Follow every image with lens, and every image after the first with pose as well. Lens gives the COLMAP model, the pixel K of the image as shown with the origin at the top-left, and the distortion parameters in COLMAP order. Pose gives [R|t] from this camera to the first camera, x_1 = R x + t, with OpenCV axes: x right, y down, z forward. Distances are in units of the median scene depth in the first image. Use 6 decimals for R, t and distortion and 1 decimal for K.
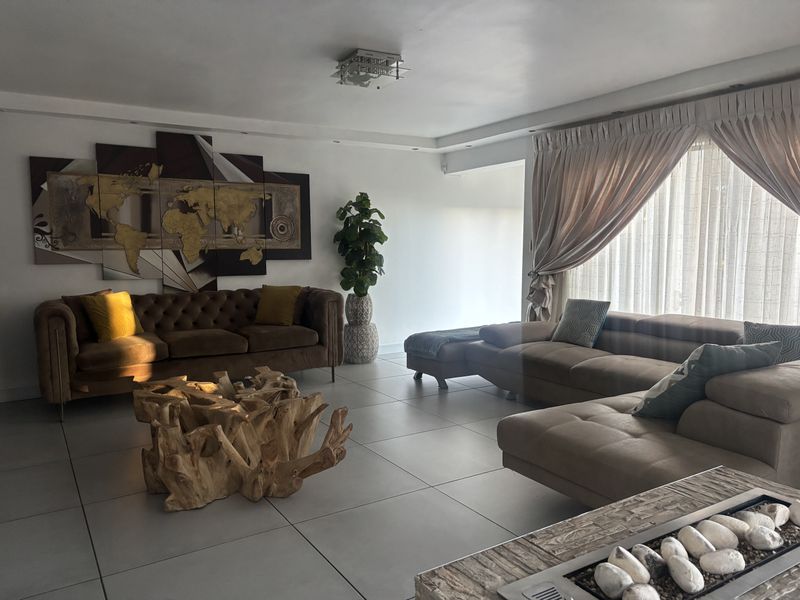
lens RADIAL K [[604.2, 0, 400.0], [0, 604.2, 300.0], [0, 0, 1]] dist [0.068154, -0.125064]
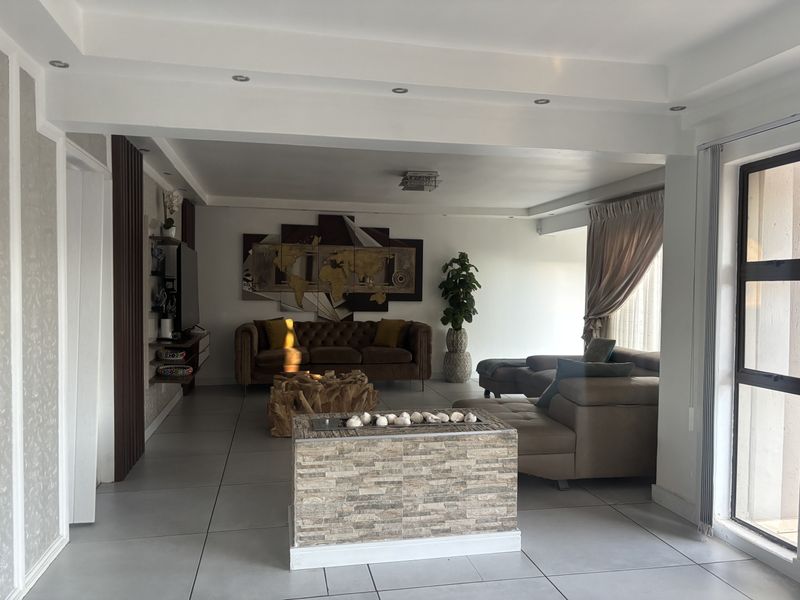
lens RADIAL K [[604.2, 0, 400.0], [0, 604.2, 300.0], [0, 0, 1]] dist [0.068154, -0.125064]
pose [[0.934682, 0.024764, -0.354621, 0.316177], [-0.050190, 0.996771, -0.062680, 0.018492], [0.351924, 0.076384, 0.932907, -0.306628]]
